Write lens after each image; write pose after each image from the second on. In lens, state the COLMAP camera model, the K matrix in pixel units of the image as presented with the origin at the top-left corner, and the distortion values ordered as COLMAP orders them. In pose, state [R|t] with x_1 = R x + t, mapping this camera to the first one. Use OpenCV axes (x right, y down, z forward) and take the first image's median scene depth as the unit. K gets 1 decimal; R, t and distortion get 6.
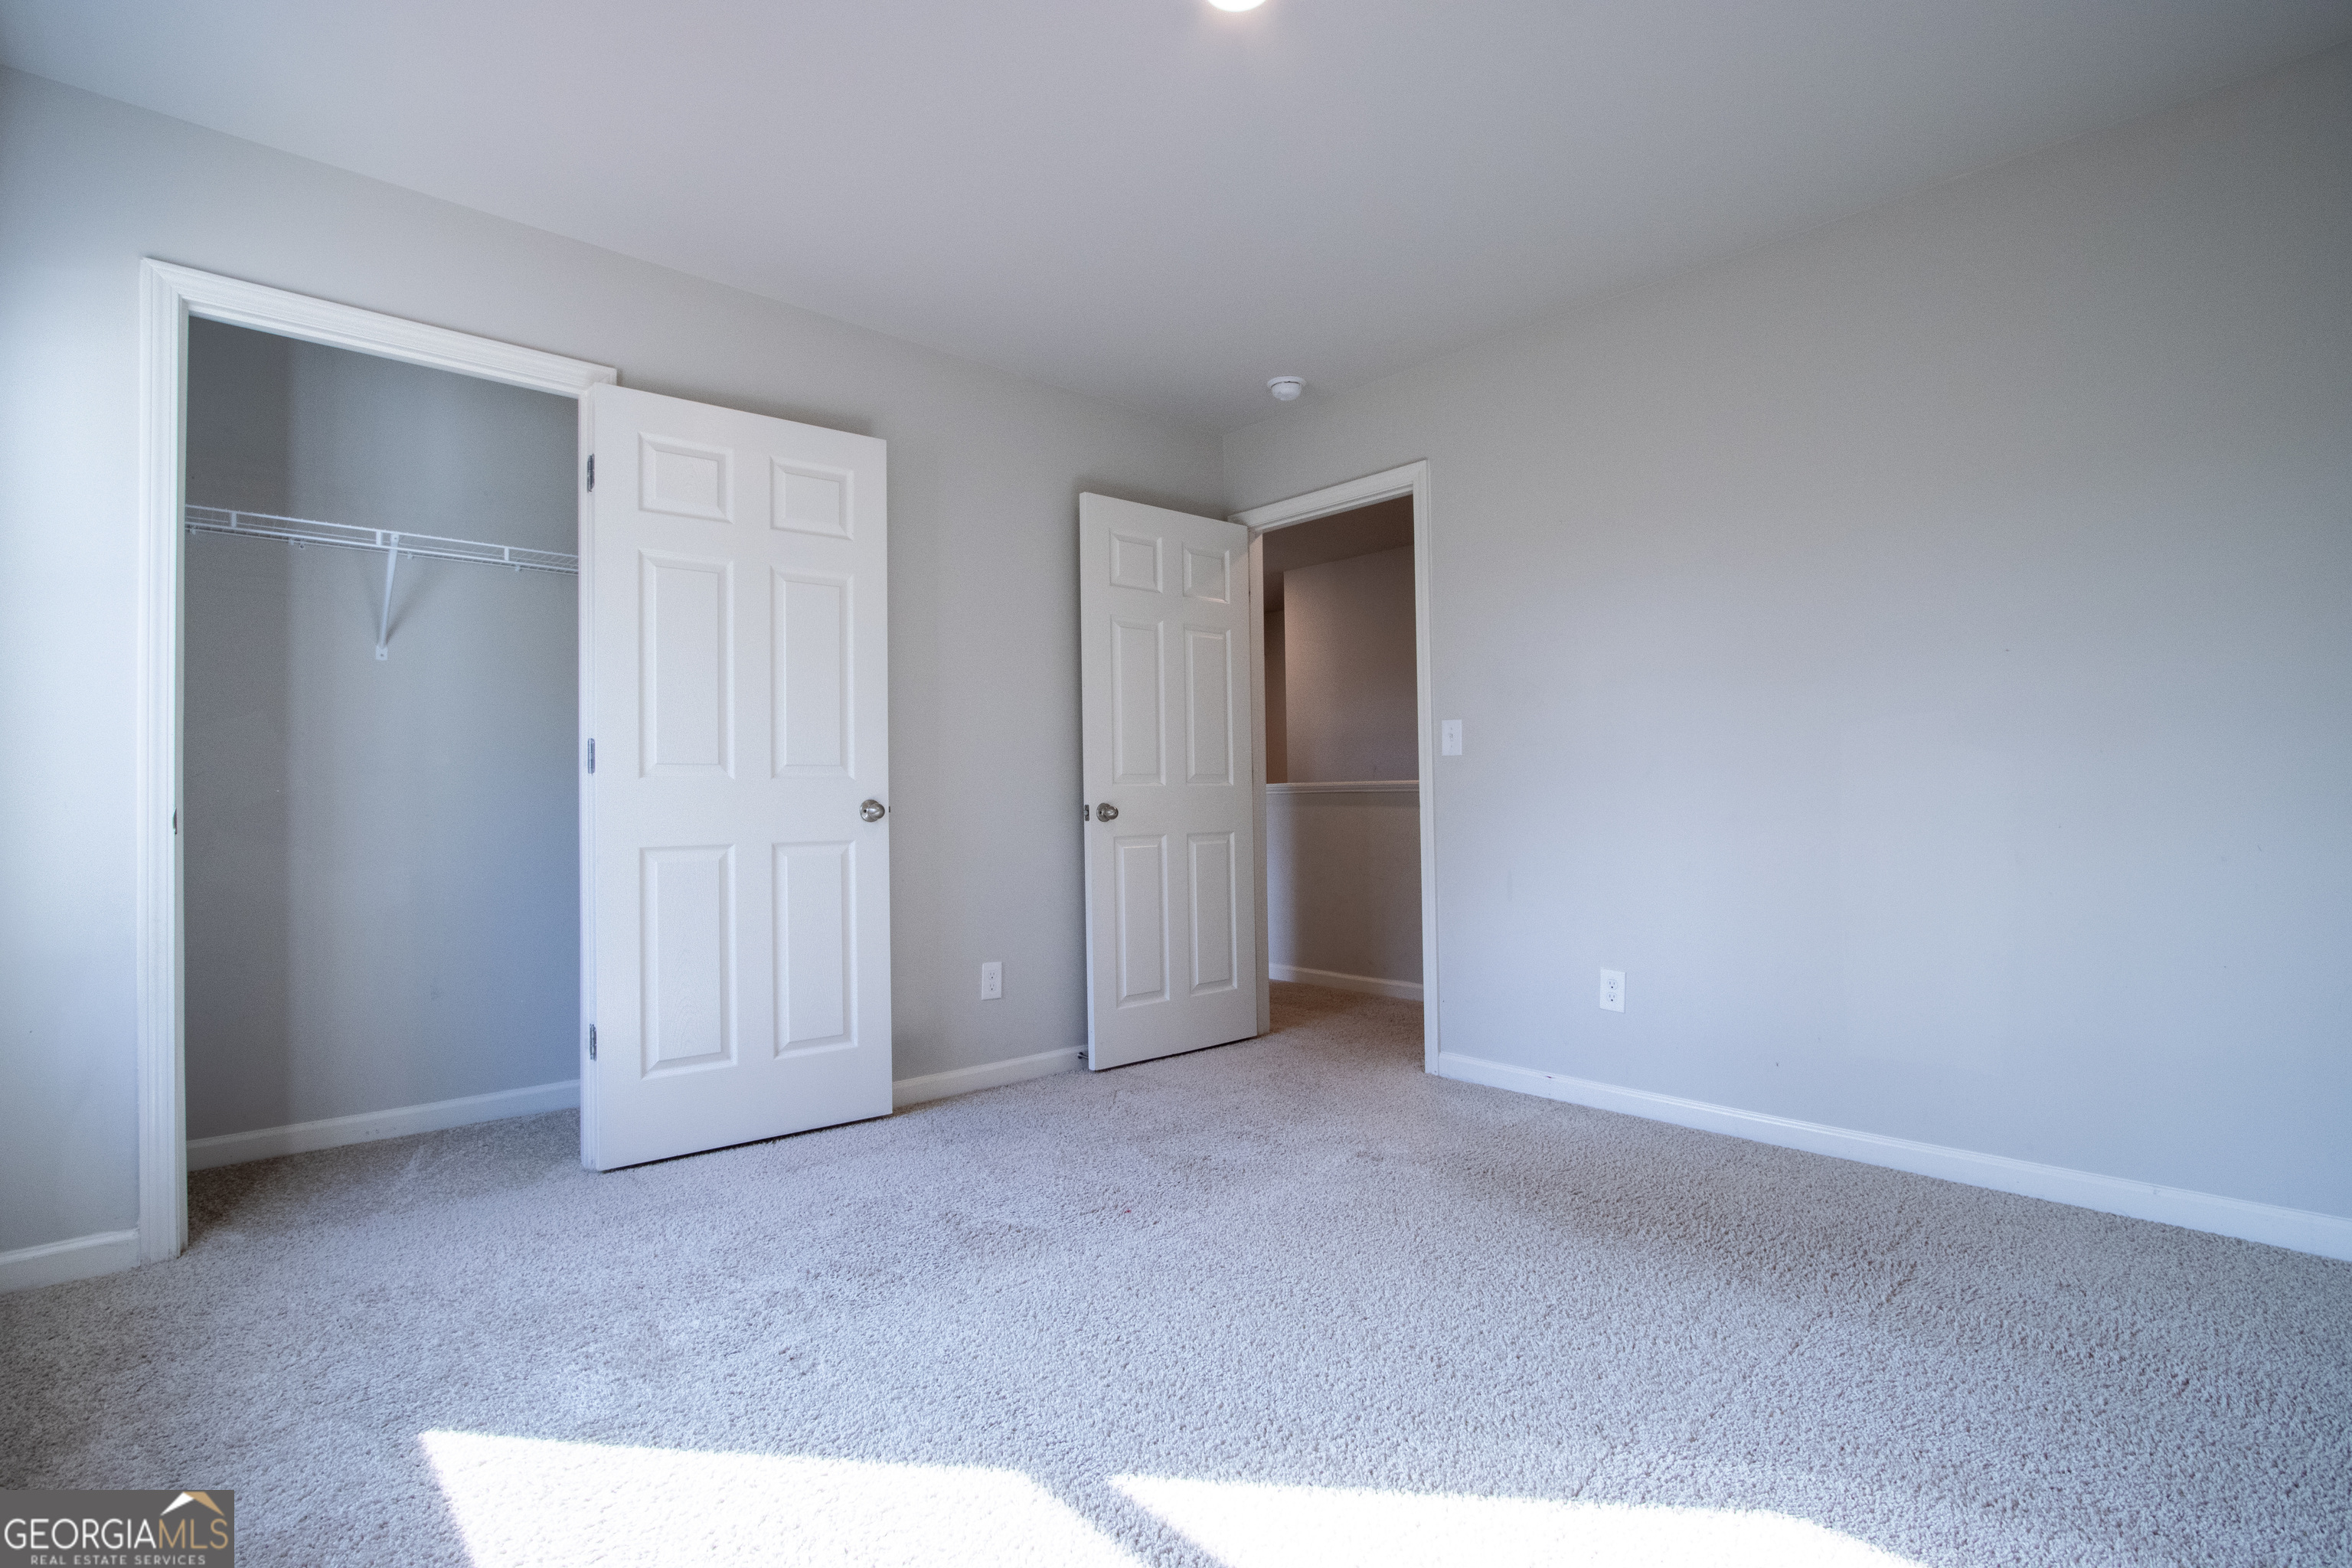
lens RADIAL K [[1094.5, 0, 1171.0], [0, 1094.5, 799.3], [0, 0, 1]] dist [-0.025965, 0.003792]
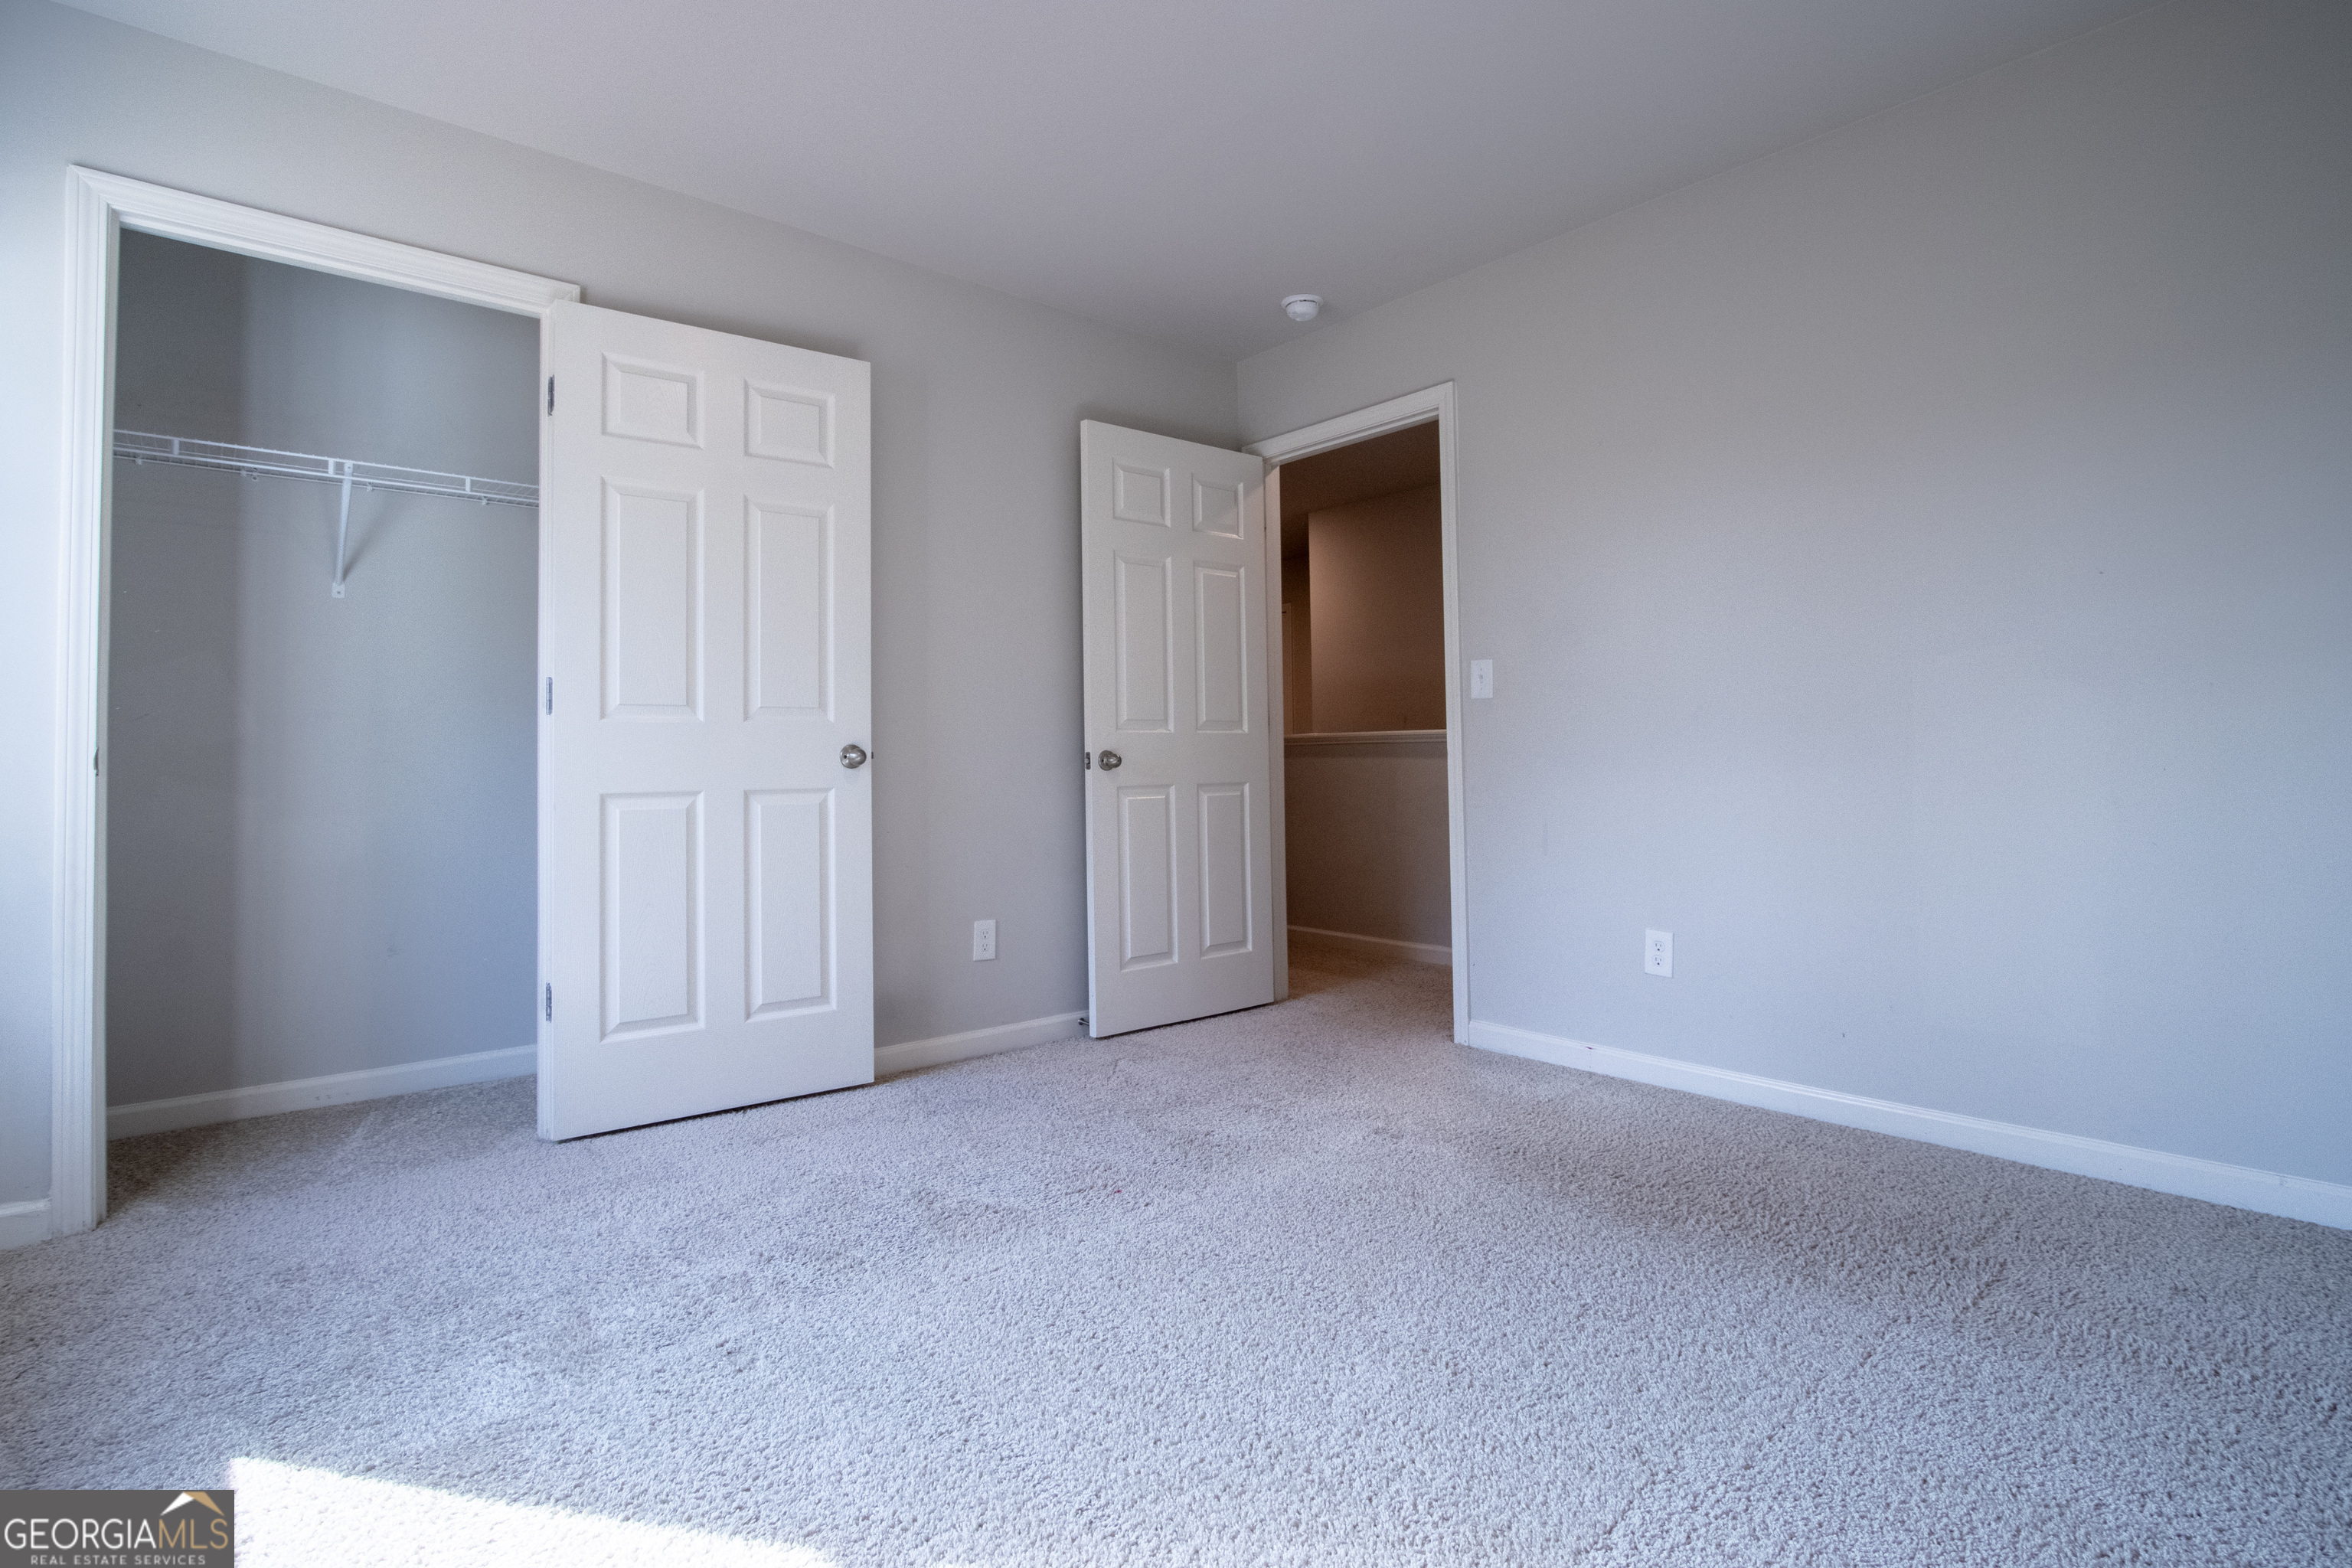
lens RADIAL K [[1094.5, 0, 1185.9], [0, 1094.5, 761.5], [0, 0, 1]] dist [-0.025965, 0.003792]
pose [[0.999466, -0.001844, -0.032620, 0.047566], [0.001542, 0.999956, -0.009282, 0.027540], [0.032636, 0.009227, 0.999425, 0.089391]]
